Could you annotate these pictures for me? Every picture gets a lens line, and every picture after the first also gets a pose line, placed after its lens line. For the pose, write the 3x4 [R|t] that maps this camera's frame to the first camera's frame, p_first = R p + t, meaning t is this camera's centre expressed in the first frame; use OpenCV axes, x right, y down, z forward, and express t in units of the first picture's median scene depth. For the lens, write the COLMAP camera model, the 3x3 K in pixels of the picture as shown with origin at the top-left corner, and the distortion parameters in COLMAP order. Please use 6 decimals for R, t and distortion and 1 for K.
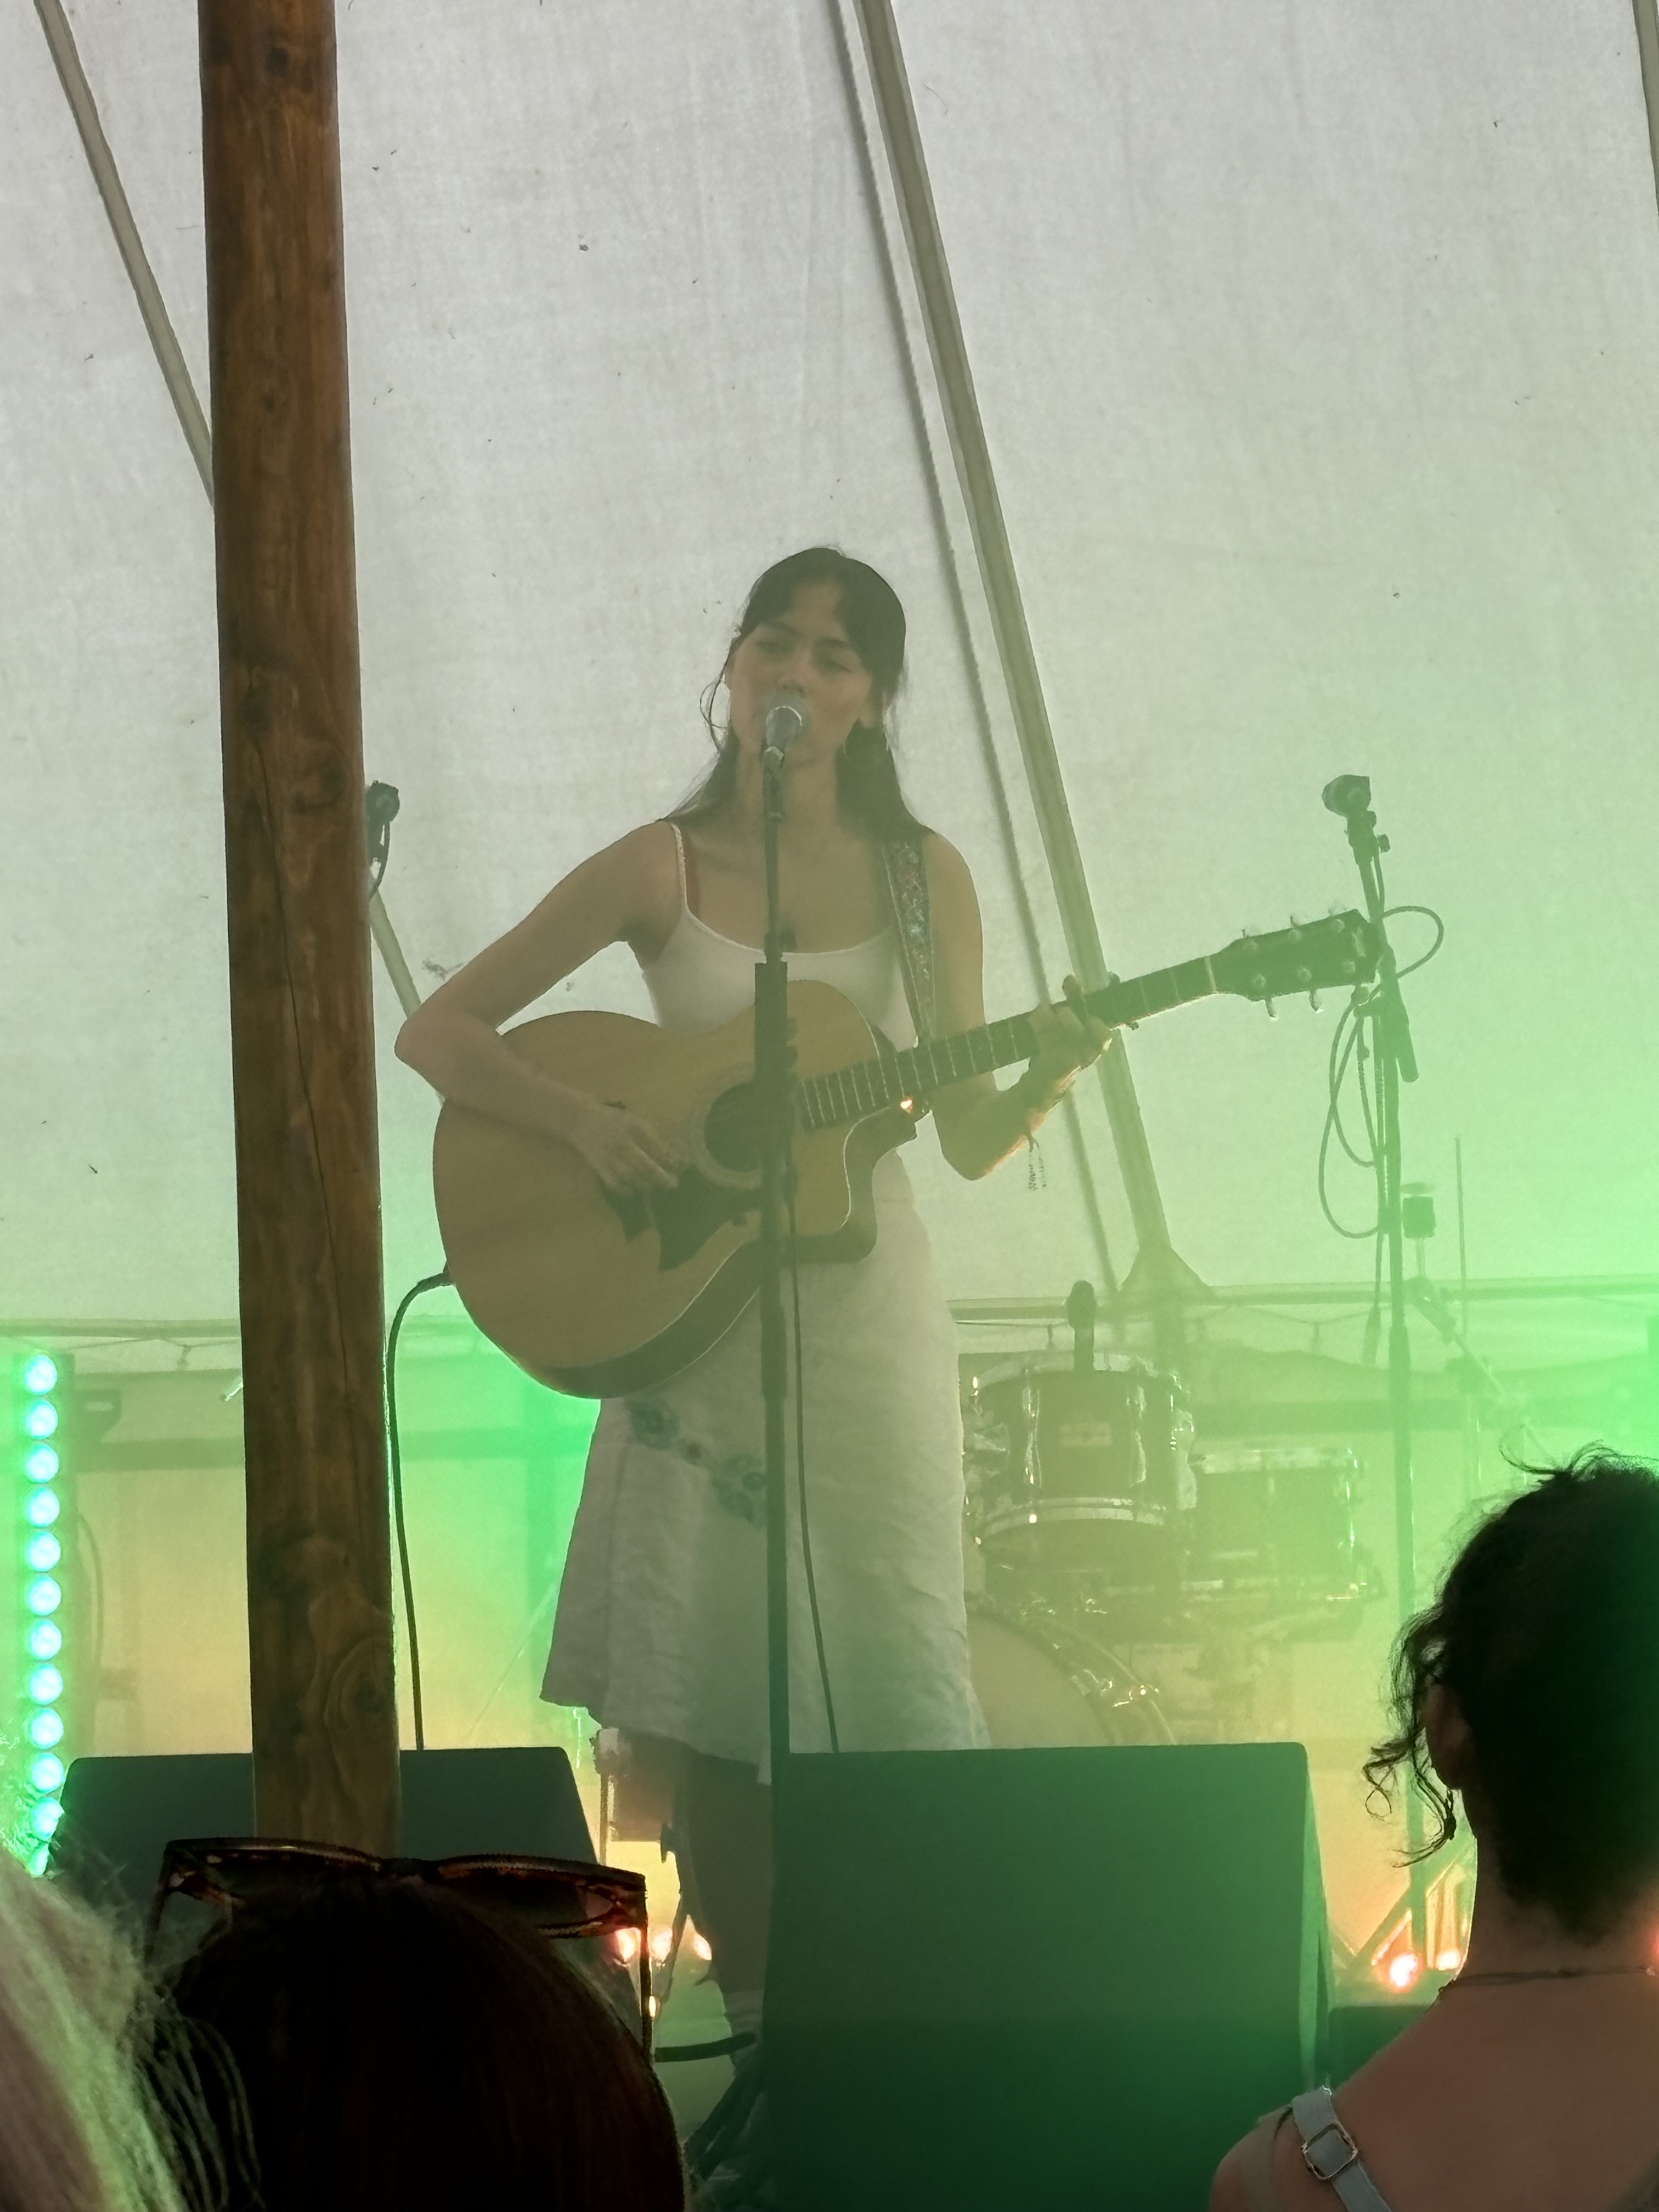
lens RADIAL K [[8553.6, 0, 832.1], [0, 8553.6, 1109.8], [0, 0, 1]] dist [0.197274, 0.000000]
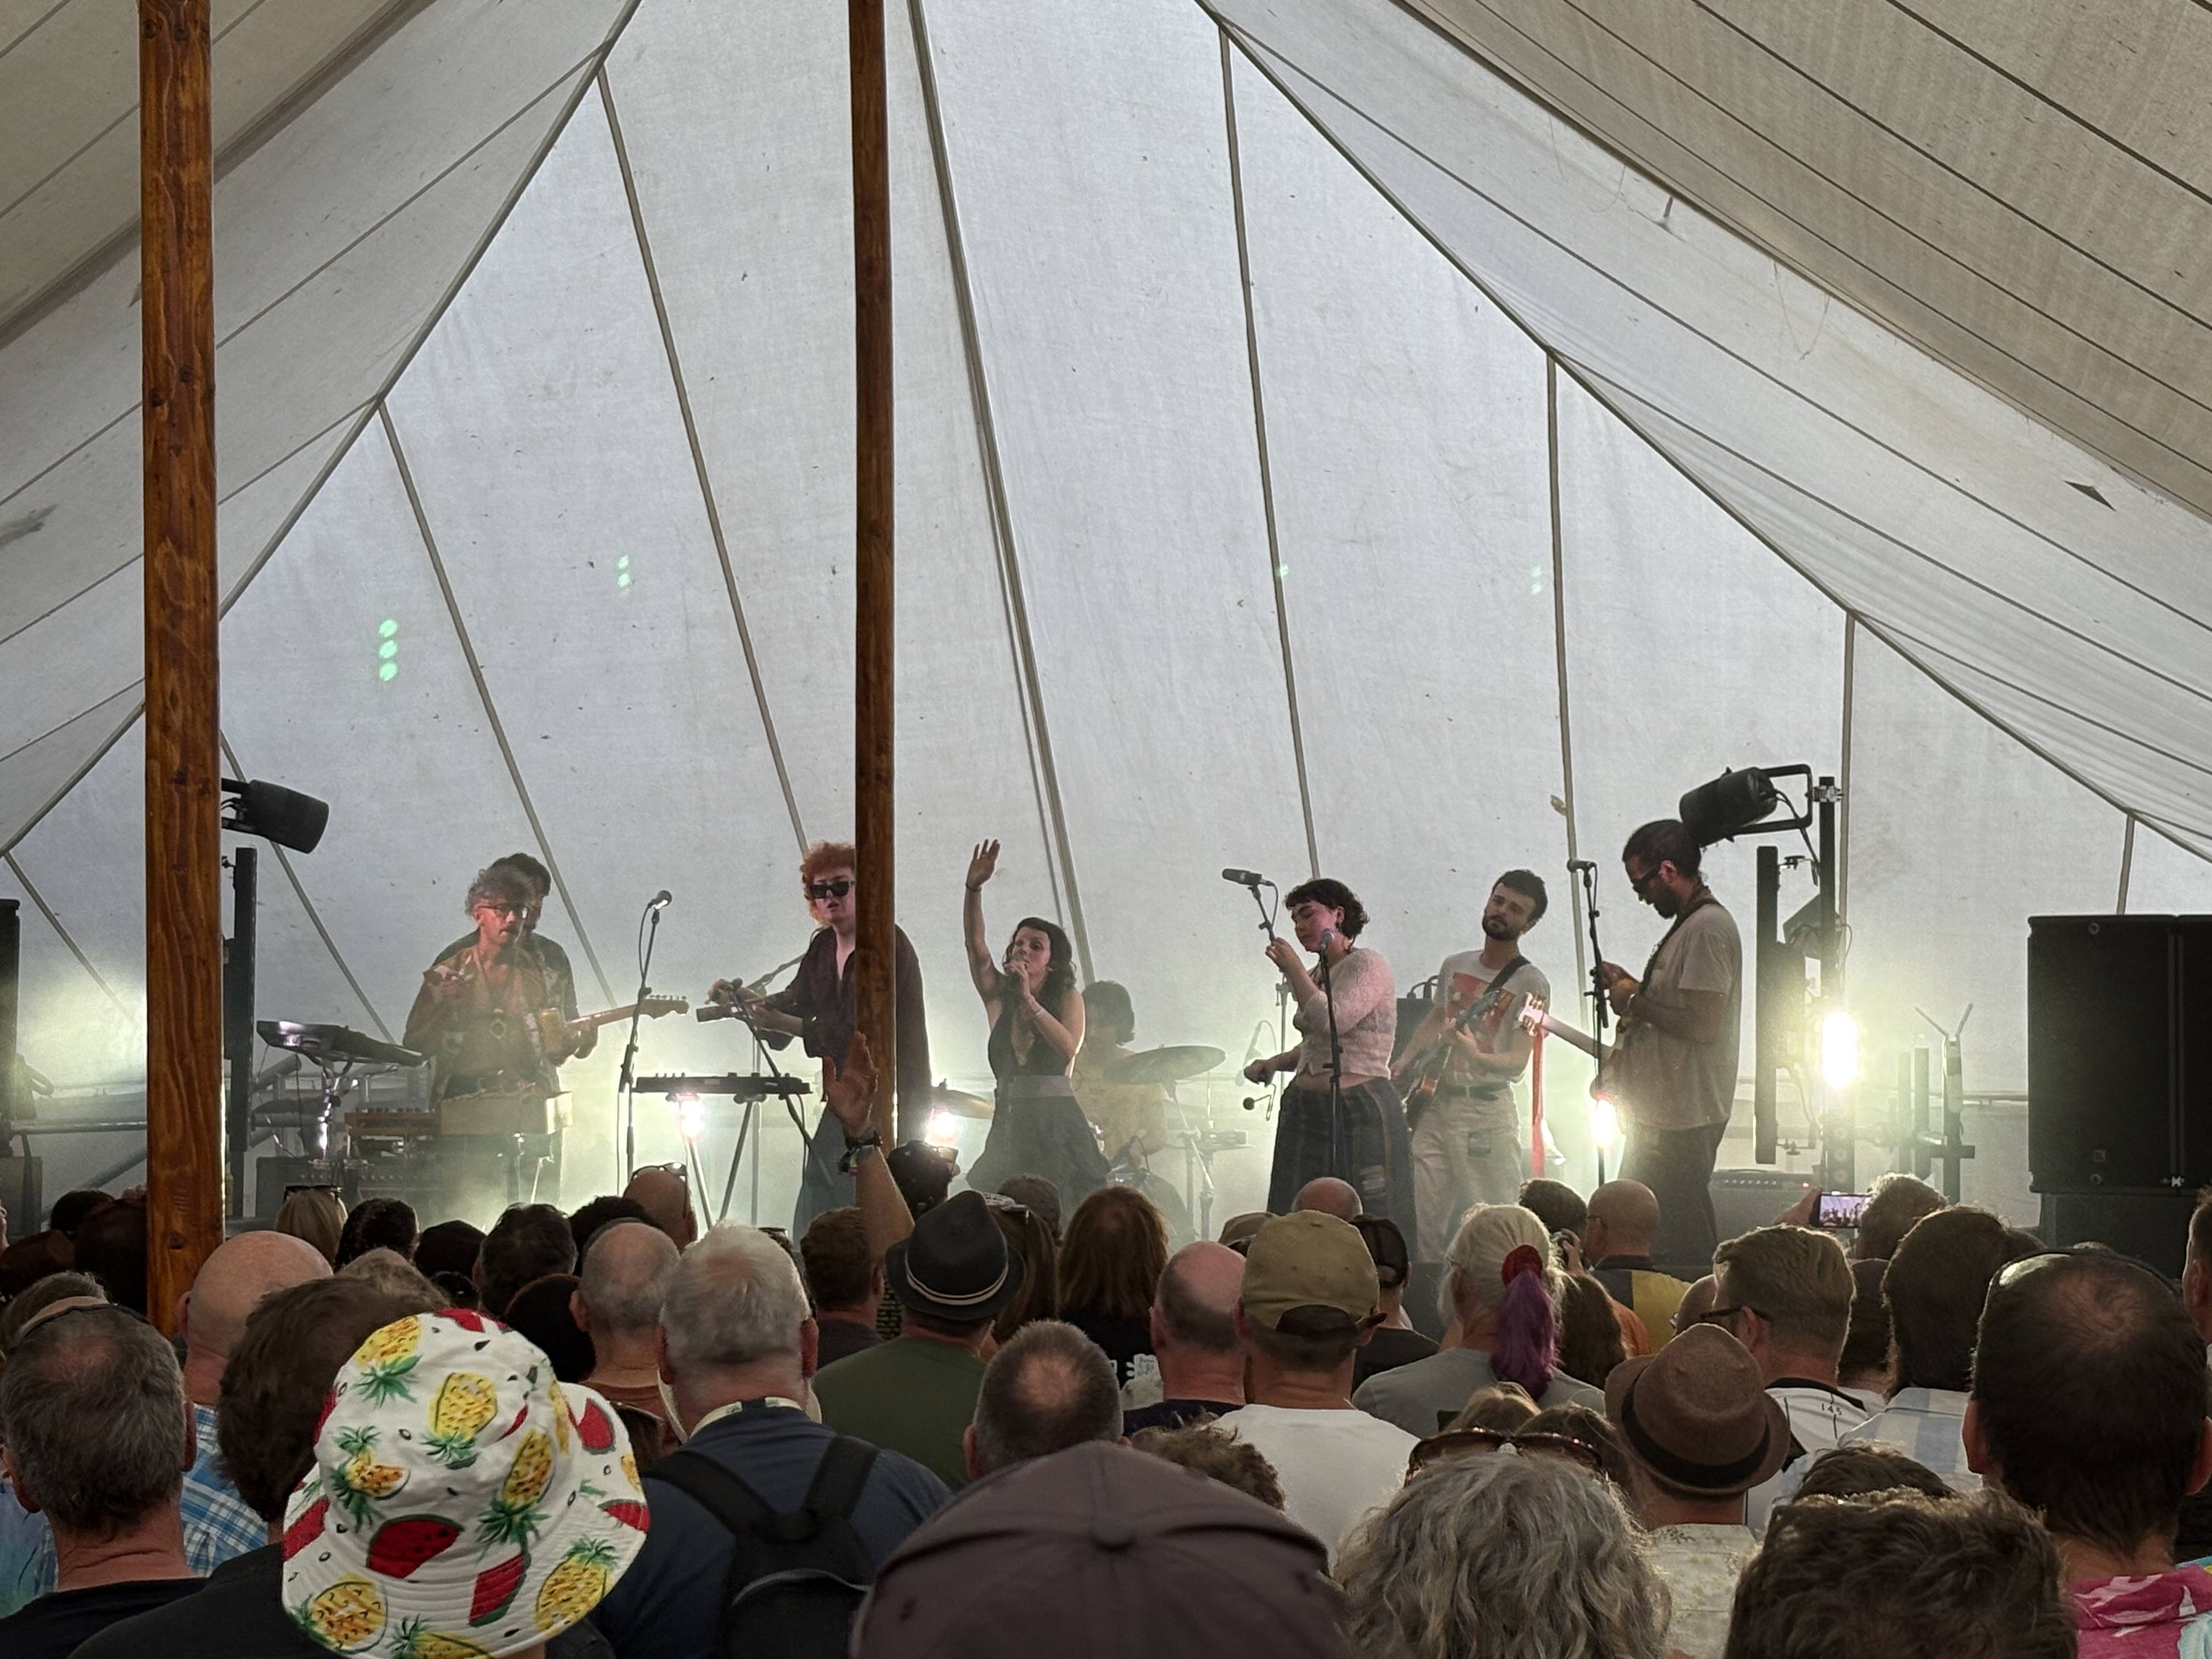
lens RADIAL K [[4737.1, 0, 1103.6], [0, 4737.1, 829.4], [0, 0, 1]] dist [0.473748, 0.000000]
pose [[0.998482, 0.035103, 0.042447, -0.054131], [-0.035197, 0.999379, 0.001462, -0.106832], [-0.042370, -0.002954, 0.999098, -0.947433]]
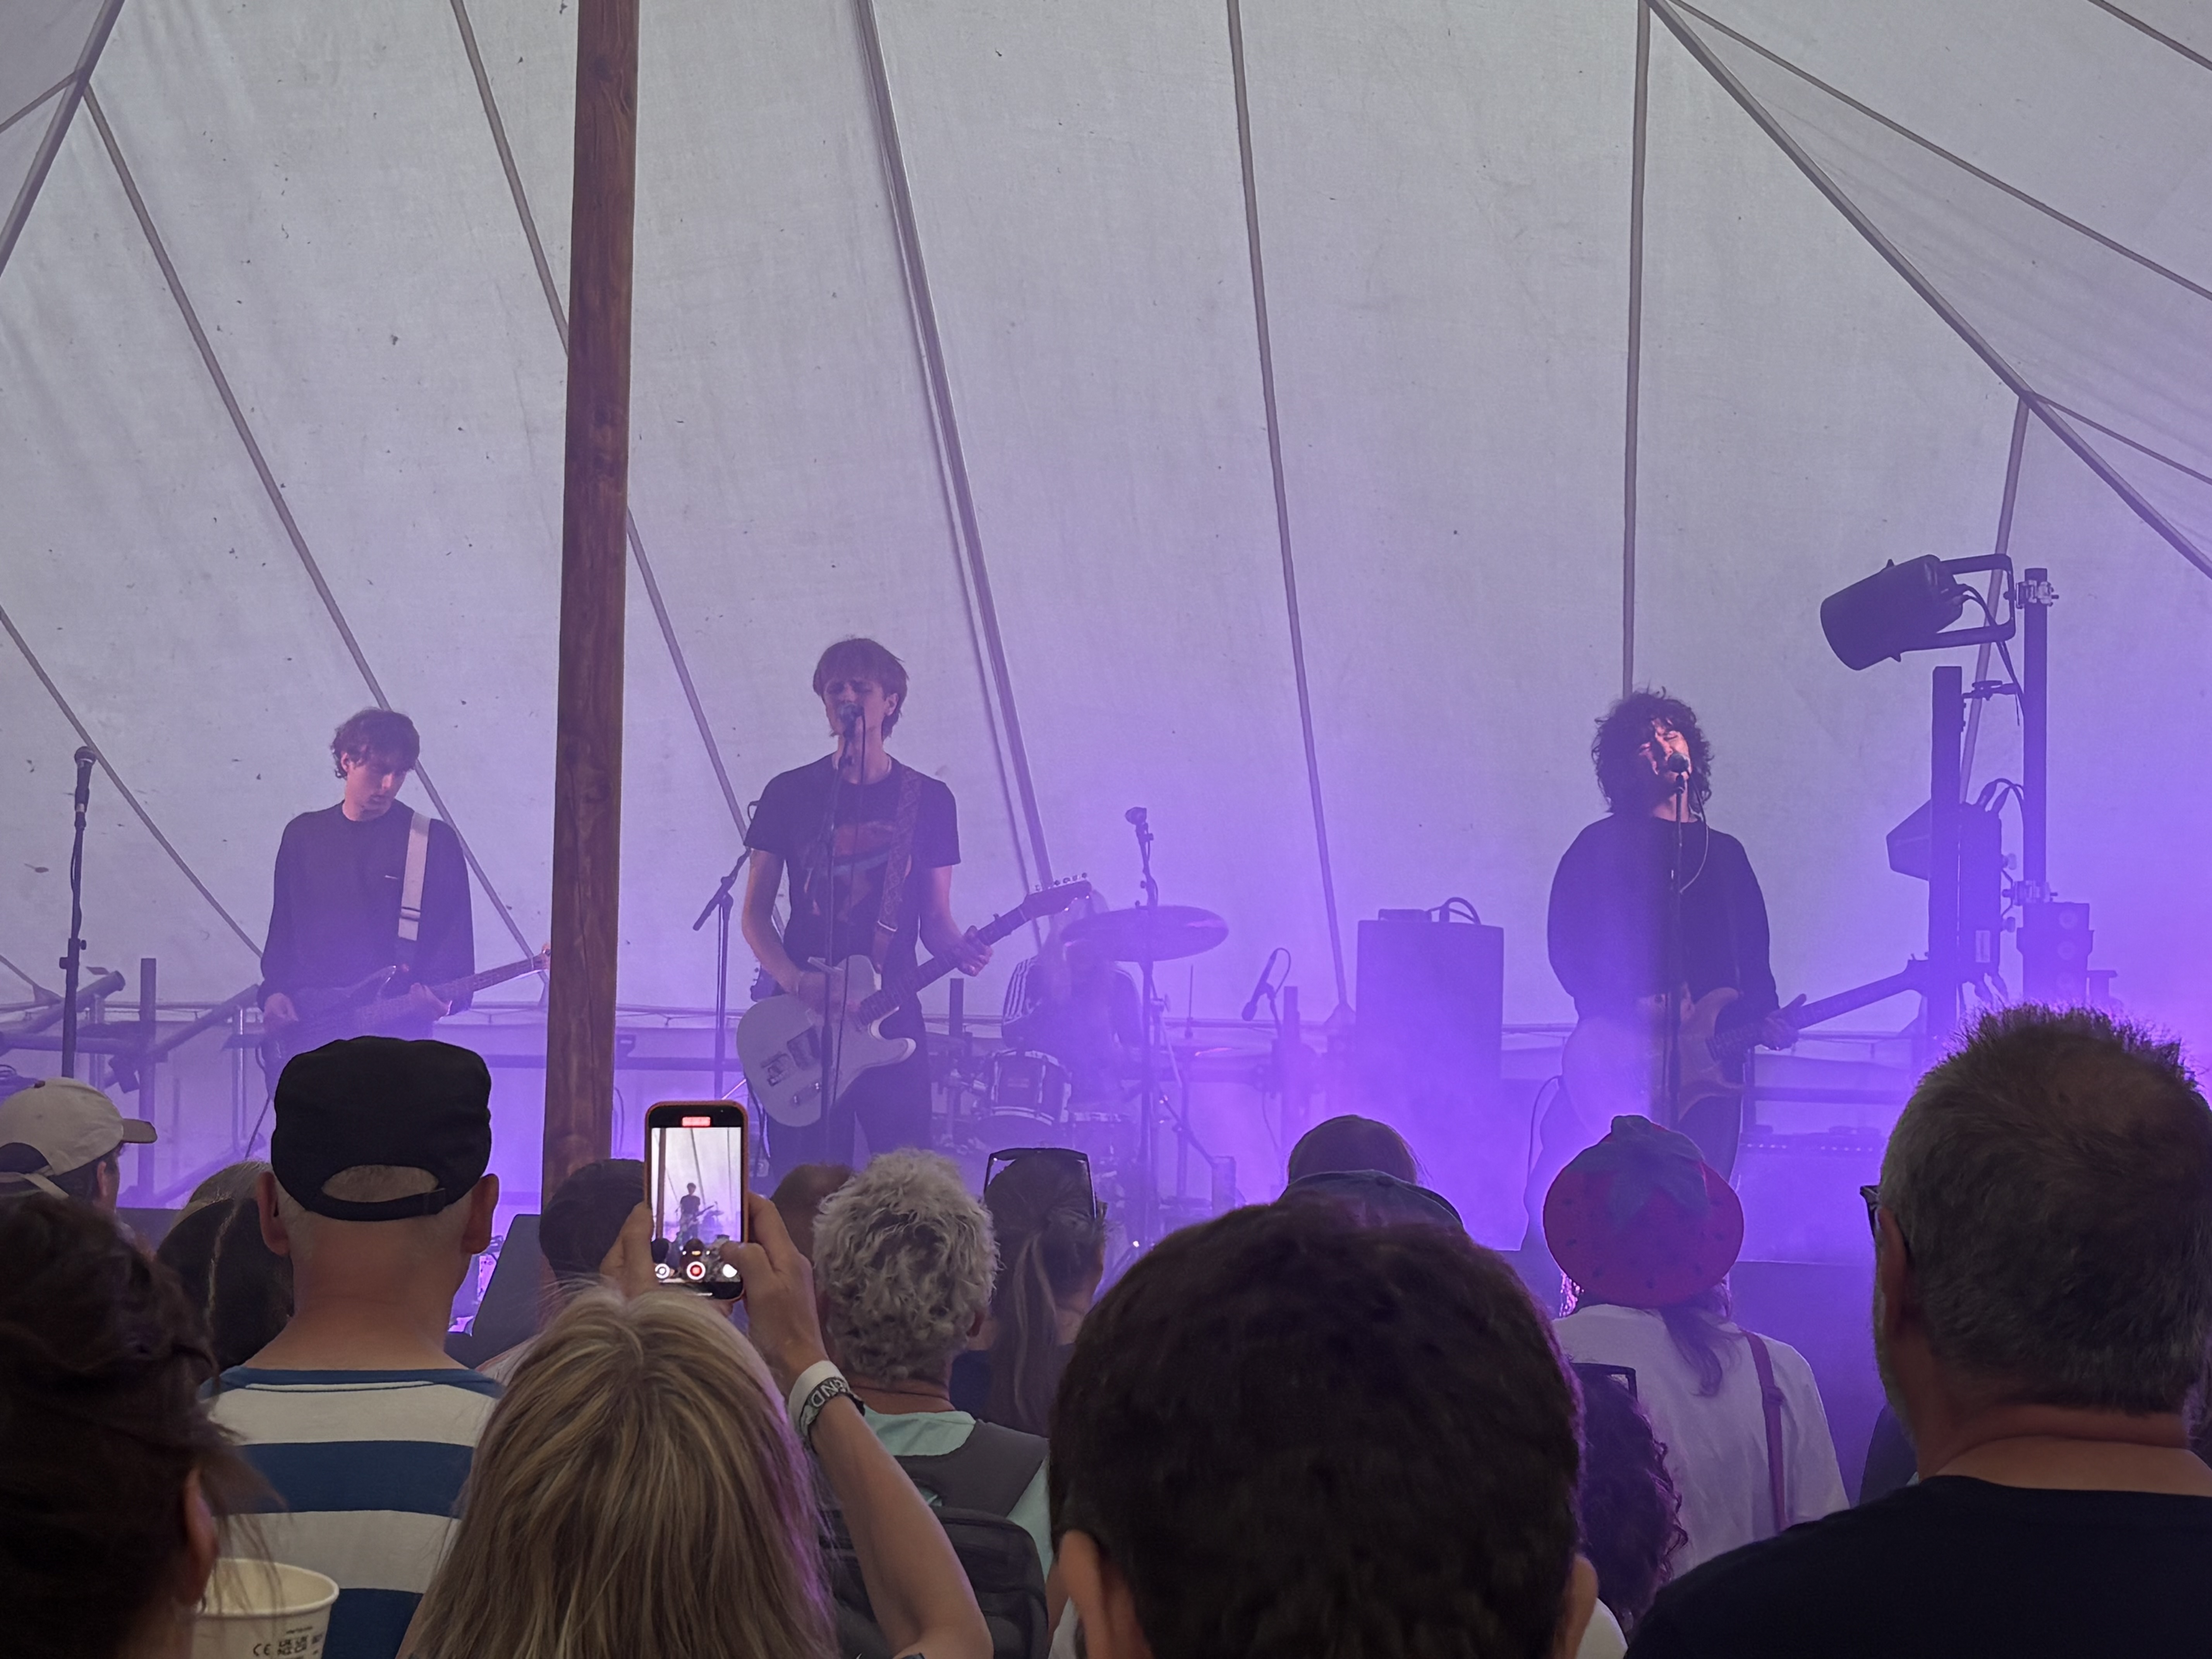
lens RADIAL K [[3246.8, 0, 1110.1], [0, 3246.8, 830.8], [0, 0, 1]] dist [0.247132, 0.000000]
pose [[0.998427, 0.053751, 0.015920, 0.058094], [-0.053297, 0.998195, -0.027676, -0.011353], [-0.017379, 0.026784, 0.999490, 0.160558]]
